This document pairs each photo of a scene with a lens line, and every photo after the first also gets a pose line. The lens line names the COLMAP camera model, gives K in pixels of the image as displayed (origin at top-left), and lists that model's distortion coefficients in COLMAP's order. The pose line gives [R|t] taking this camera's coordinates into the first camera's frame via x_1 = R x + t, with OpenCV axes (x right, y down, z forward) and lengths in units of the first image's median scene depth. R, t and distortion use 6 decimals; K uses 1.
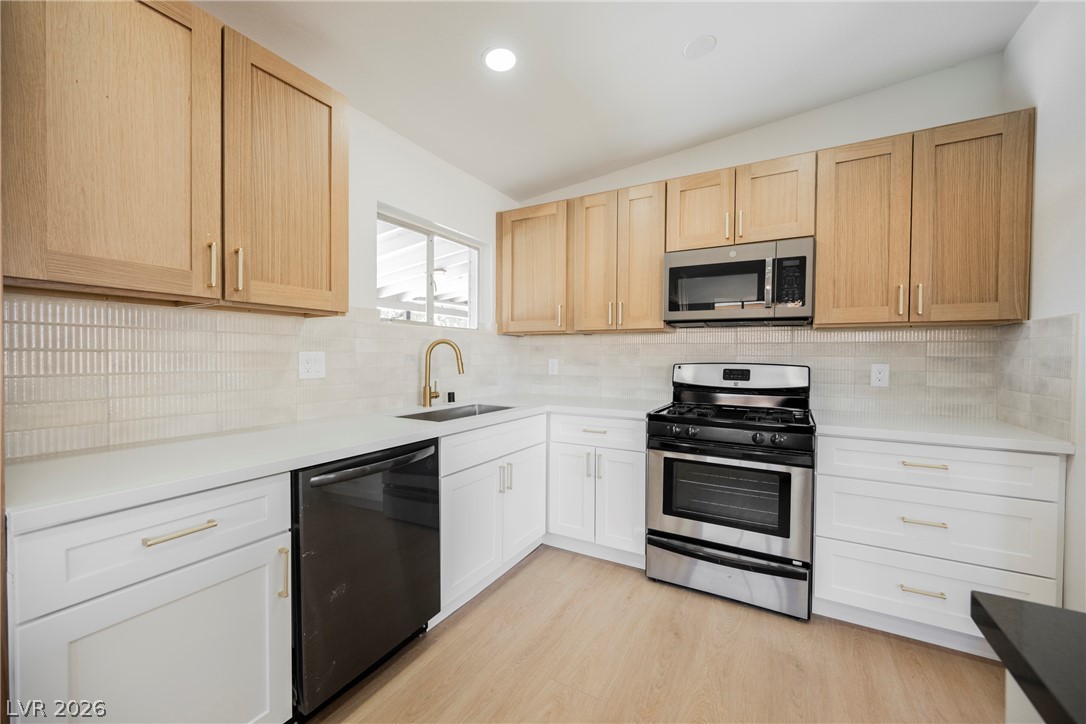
lens RADIAL K [[421.2, 0, 545.1], [0, 421.2, 361.7], [0, 0, 1]] dist [-0.002888, -0.000004]
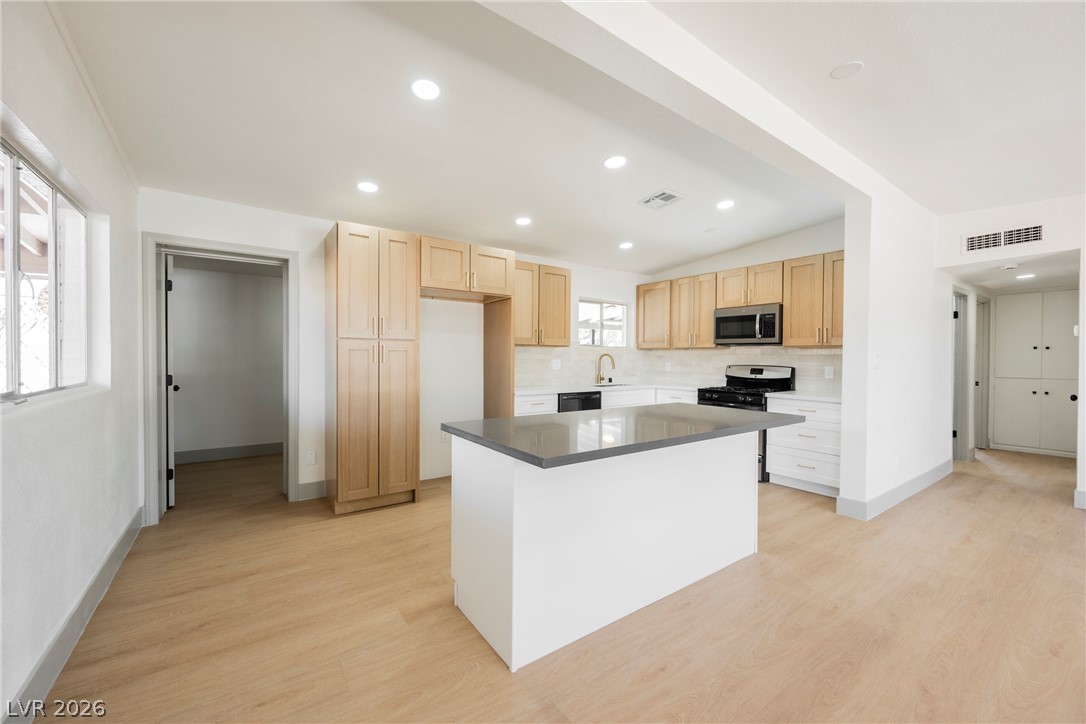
lens RADIAL K [[421.2, 0, 551.0], [0, 421.2, 361.9], [0, 0, 1]] dist [-0.002888, -0.000004]
pose [[0.912959, 0.004271, -0.408029, 0.404406], [-0.006728, 0.999967, -0.004588, 0.003439], [0.407996, 0.006934, 0.912957, -1.162786]]
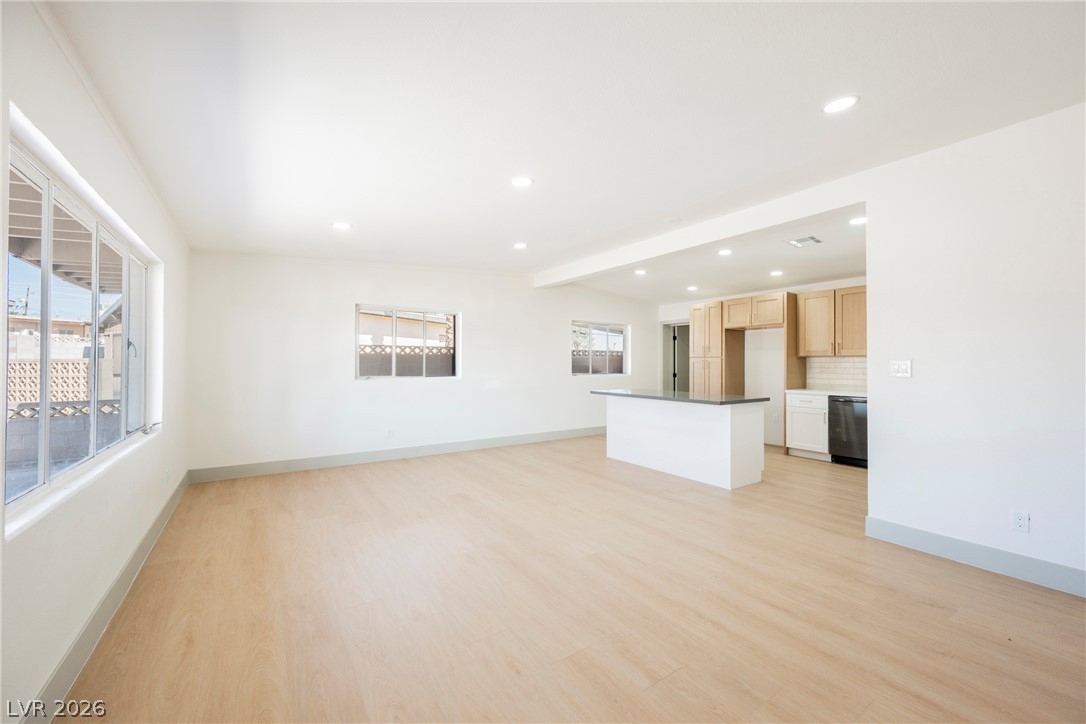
lens RADIAL K [[421.2, 0, 547.1], [0, 421.2, 362.6], [0, 0, 1]] dist [-0.002888, -0.000004]
pose [[-0.443726, -0.024009, -0.895841, 2.306155], [-0.021508, 0.999638, -0.016138, 0.029414], [0.895904, 0.012107, -0.444082, 0.170313]]
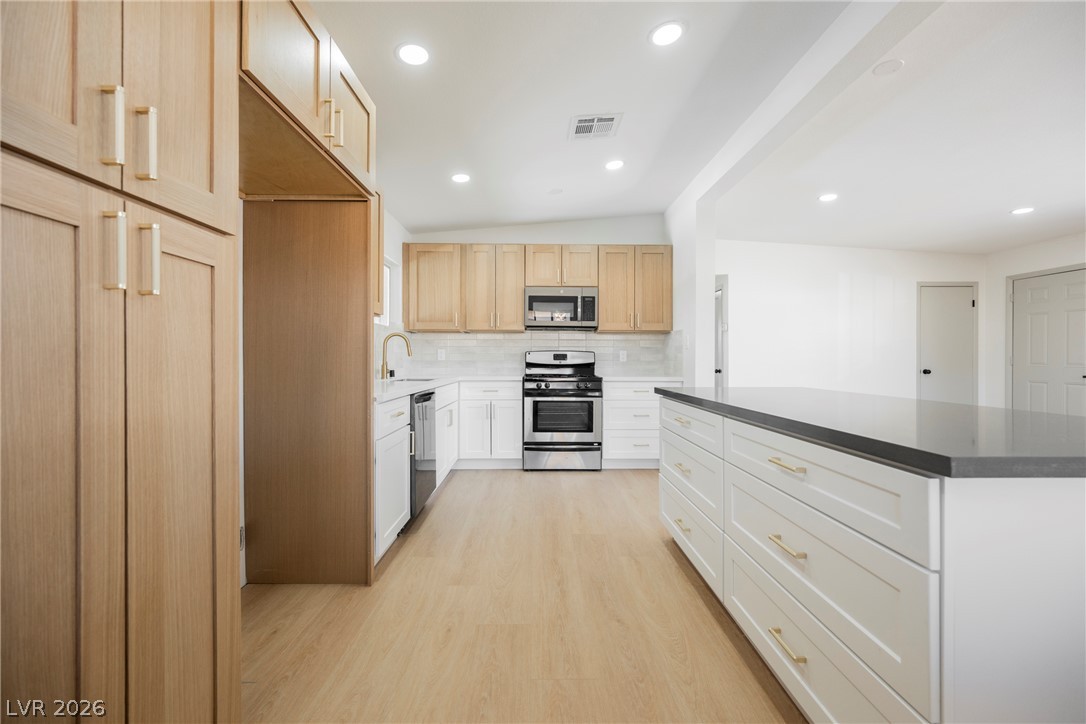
lens RADIAL K [[421.2, 0, 546.6], [0, 421.2, 355.2], [0, 0, 1]] dist [-0.002888, -0.000004]
pose [[0.861903, -0.000546, 0.507073, -0.535206], [0.010487, 0.999805, -0.016750, 0.055655], [-0.506965, 0.019755, 0.861740, -0.548428]]
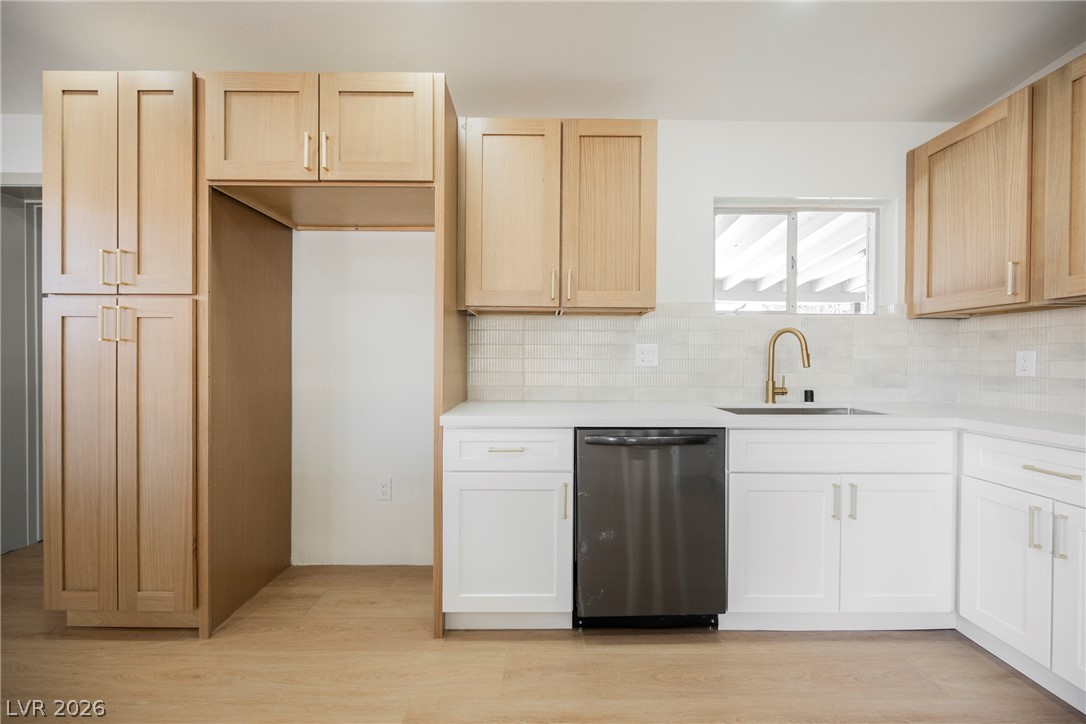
lens RADIAL K [[421.2, 0, 548.1], [0, 421.2, 361.4], [0, 0, 1]] dist [-0.002888, -0.000004]
pose [[0.502959, 0.002506, -0.864307, 0.265826], [-0.013423, 0.999898, -0.004912, 0.027634], [0.864206, 0.014072, 0.502941, 0.126835]]
